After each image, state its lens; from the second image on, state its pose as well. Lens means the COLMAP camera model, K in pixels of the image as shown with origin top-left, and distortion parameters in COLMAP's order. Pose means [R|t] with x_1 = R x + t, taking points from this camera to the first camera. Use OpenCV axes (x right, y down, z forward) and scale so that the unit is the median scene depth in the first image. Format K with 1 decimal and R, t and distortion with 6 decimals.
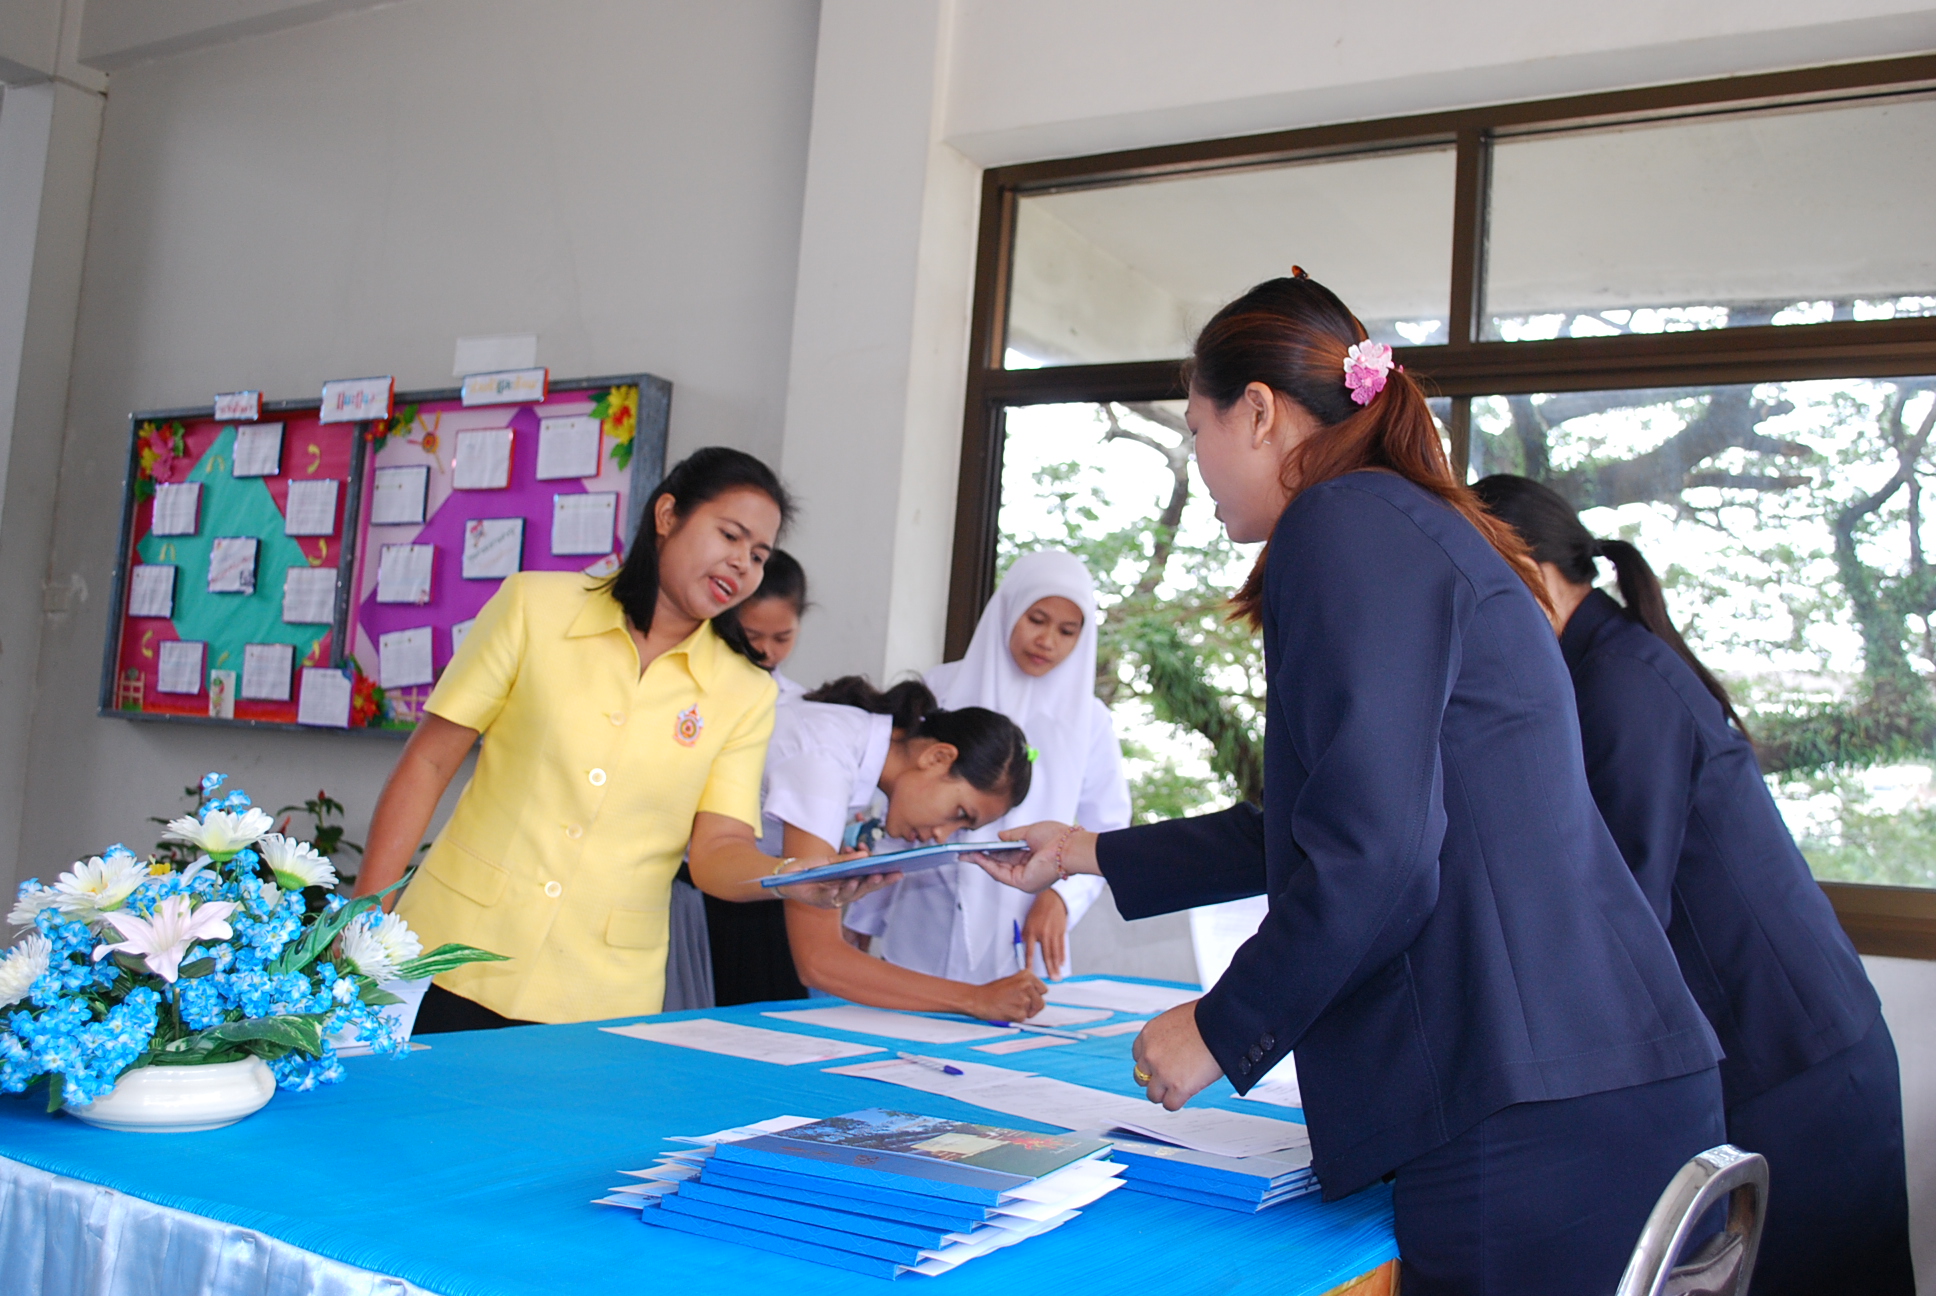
lens RADIAL K [[1890.2, 0, 968.0], [0, 1890.2, 648.0], [0, 0, 1]] dist [-0.054329, -0.018111]
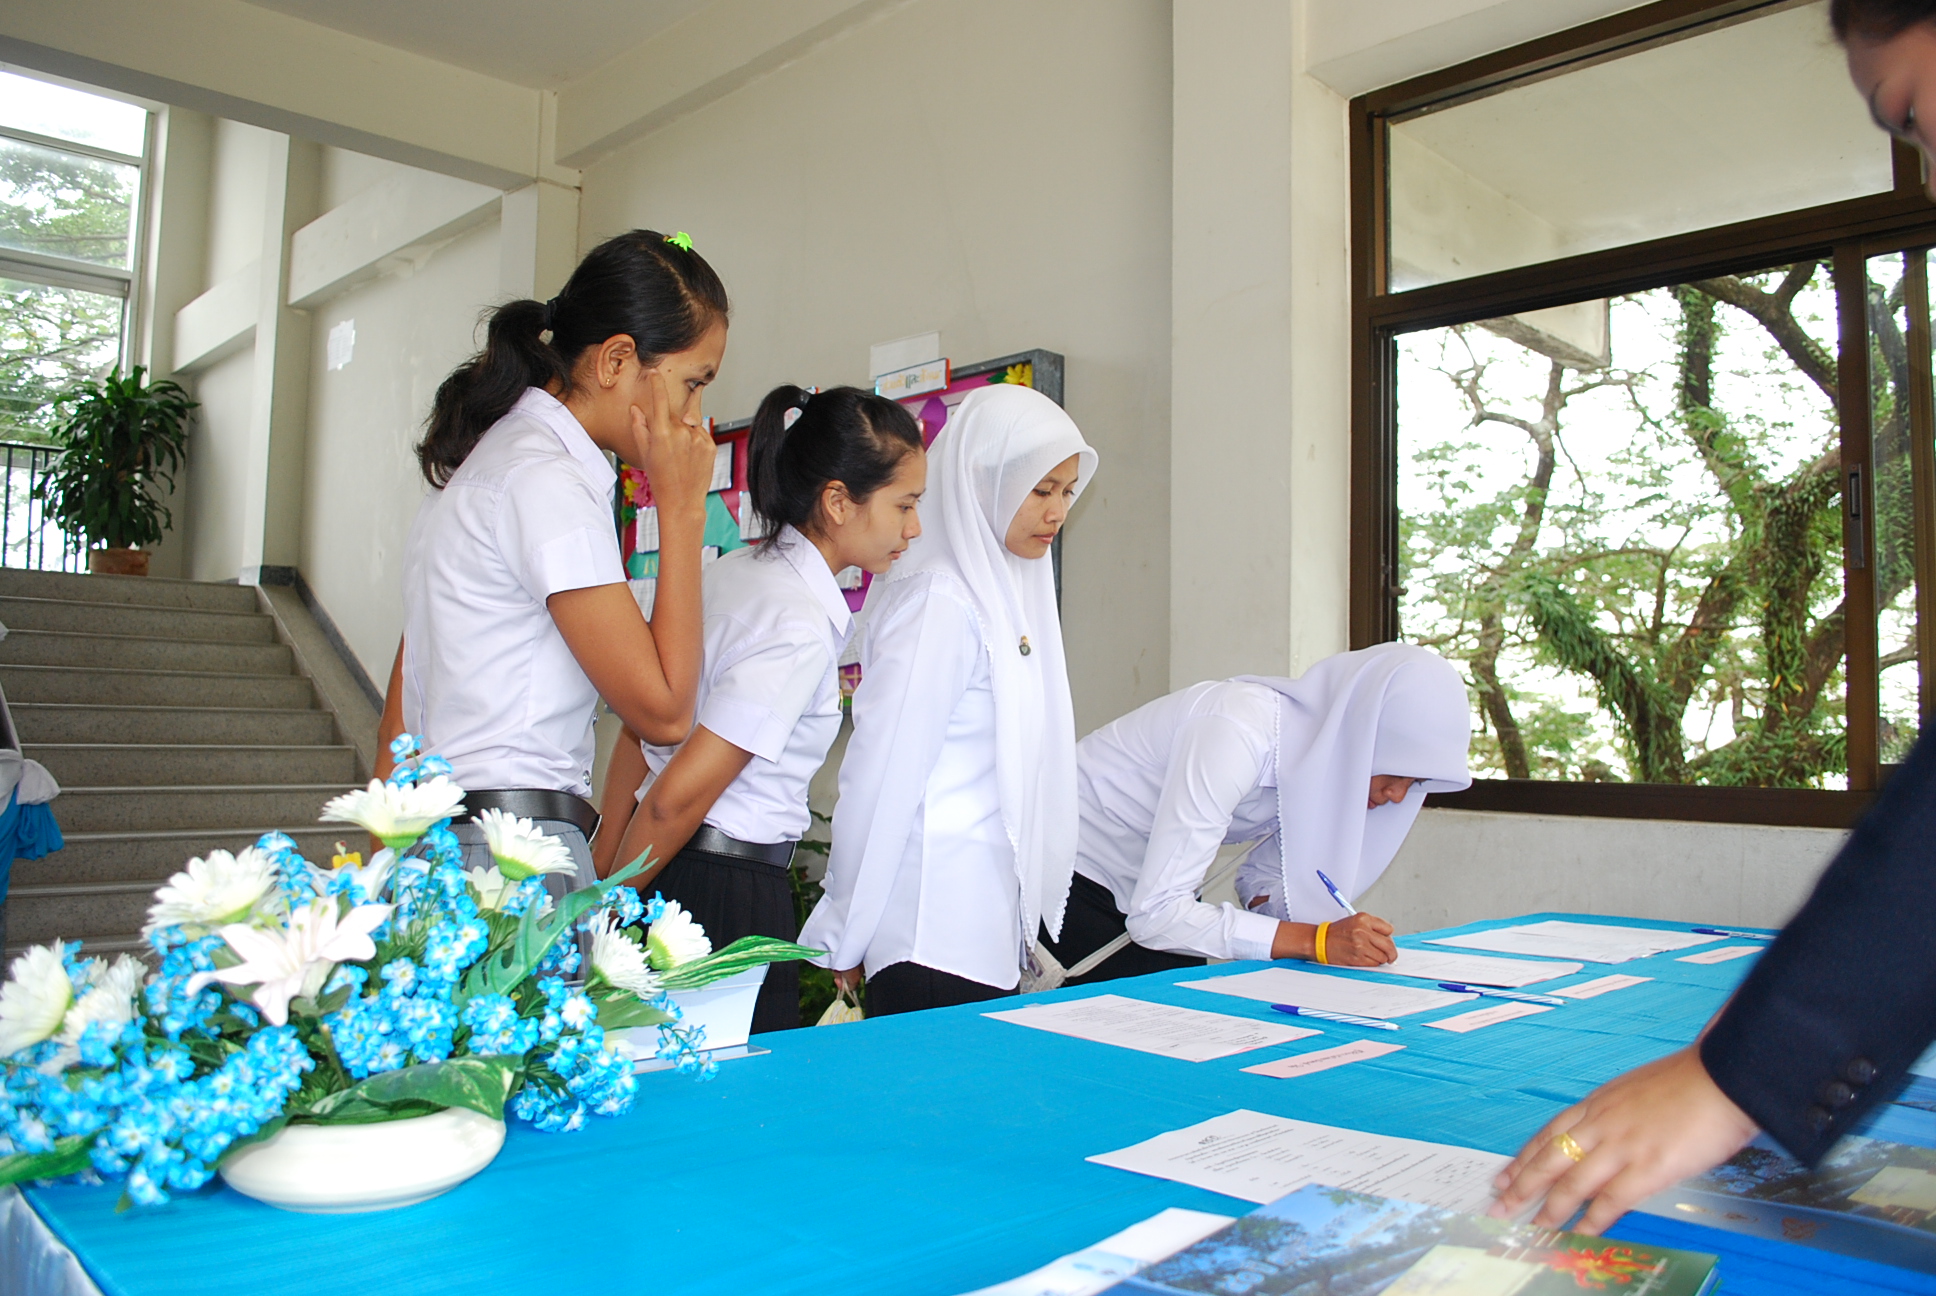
lens RADIAL K [[1523.7, 0, 968.6], [0, 1523.7, 645.2], [0, 0, 1]] dist [-0.080586, 0.005625]
pose [[0.964938, -0.072692, -0.252213, -0.006572], [0.073981, 0.997250, -0.004382, 0.017592], [0.251837, -0.014431, 0.967662, 0.159833]]
